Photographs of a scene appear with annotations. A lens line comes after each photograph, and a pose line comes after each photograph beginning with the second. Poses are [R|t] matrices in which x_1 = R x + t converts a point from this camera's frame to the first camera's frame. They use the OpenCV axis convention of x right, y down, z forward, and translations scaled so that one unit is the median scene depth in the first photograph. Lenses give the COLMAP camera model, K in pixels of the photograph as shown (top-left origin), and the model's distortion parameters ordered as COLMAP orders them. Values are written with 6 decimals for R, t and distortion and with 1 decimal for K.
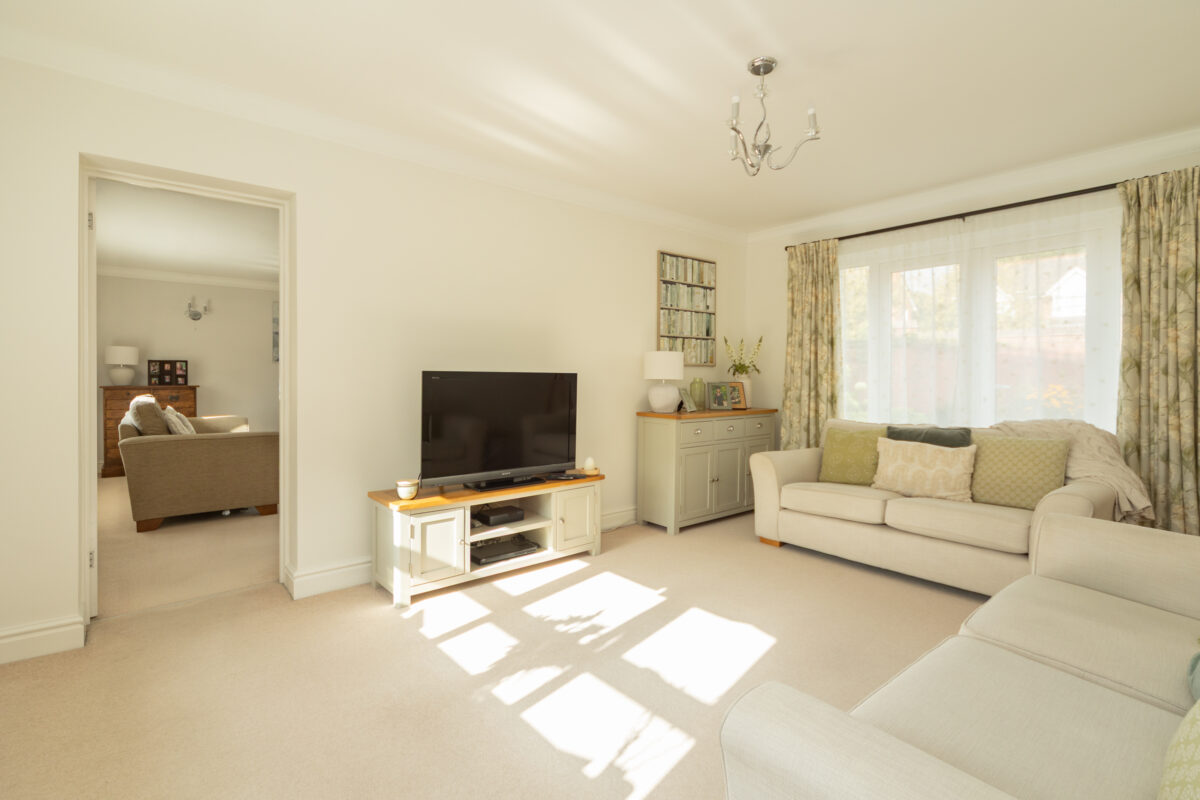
lens RADIAL K [[563.2, 0, 599.6], [0, 563.2, 392.2], [0, 0, 1]] dist [0.001061, 0.000213]
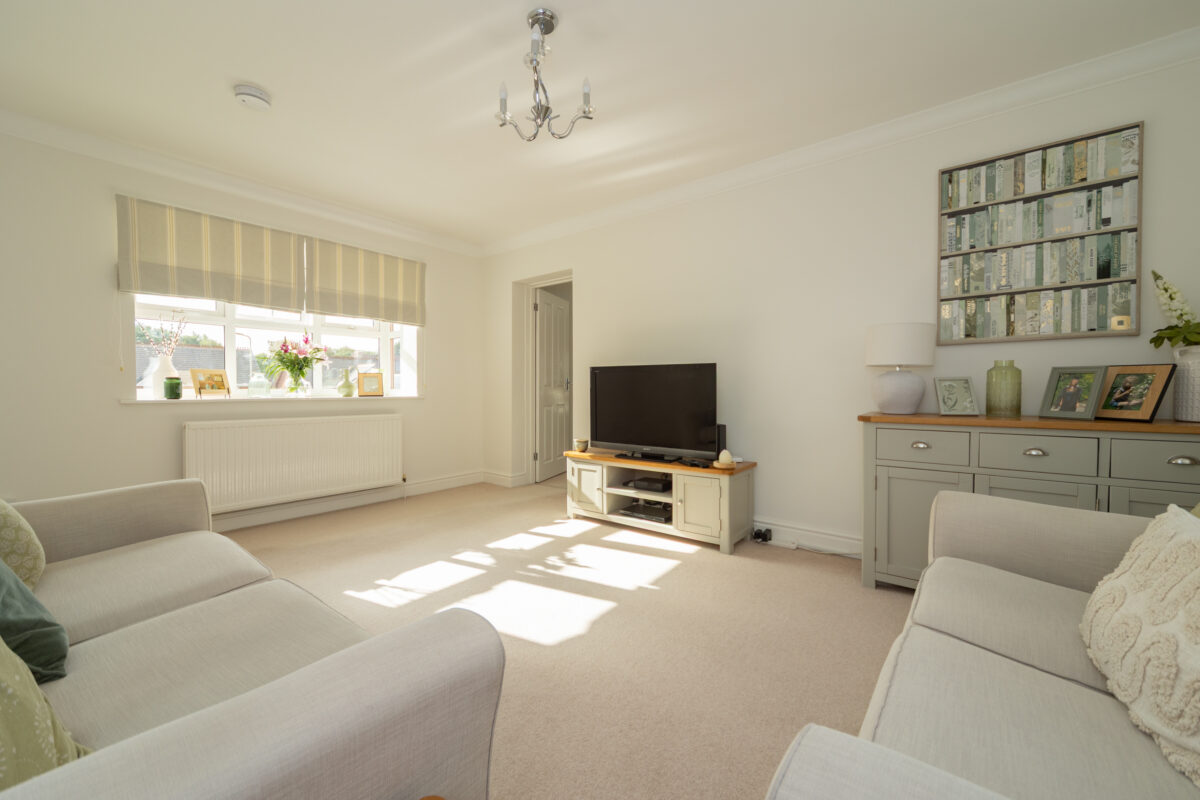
lens RADIAL K [[474.0, 0, 600.0], [0, 474.0, 400.0], [0, 0, 1]] dist [-0.003871, -0.000141]
pose [[0.185709, 0.027051, -0.982232, 0.684807], [-0.016201, 0.999569, 0.024466, 0.012373], [0.982471, 0.011369, 0.186067, 0.594263]]
